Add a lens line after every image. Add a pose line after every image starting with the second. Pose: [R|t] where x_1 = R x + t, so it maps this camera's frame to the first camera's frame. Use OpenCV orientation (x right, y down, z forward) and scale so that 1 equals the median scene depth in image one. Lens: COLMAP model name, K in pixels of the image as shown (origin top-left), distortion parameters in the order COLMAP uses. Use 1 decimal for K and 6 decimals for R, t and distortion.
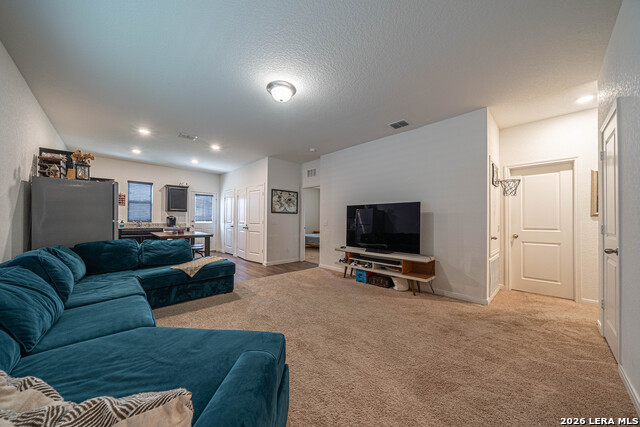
lens RADIAL K [[222.7, 0, 318.8], [0, 222.7, 218.1], [0, 0, 1]] dist [-0.000265, 0.000116]
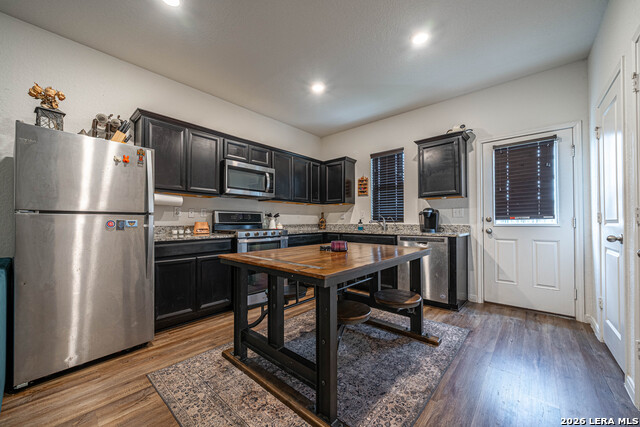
lens RADIAL K [[238.5, 0, 317.2], [0, 238.5, 219.7], [0, 0, 1]] dist [-0.001532, -0.000205]
pose [[0.073403, -0.021901, -0.997062, -0.242407], [0.010328, 0.999722, -0.021200, 0.025266], [0.997249, -0.008742, 0.073609, 0.882743]]
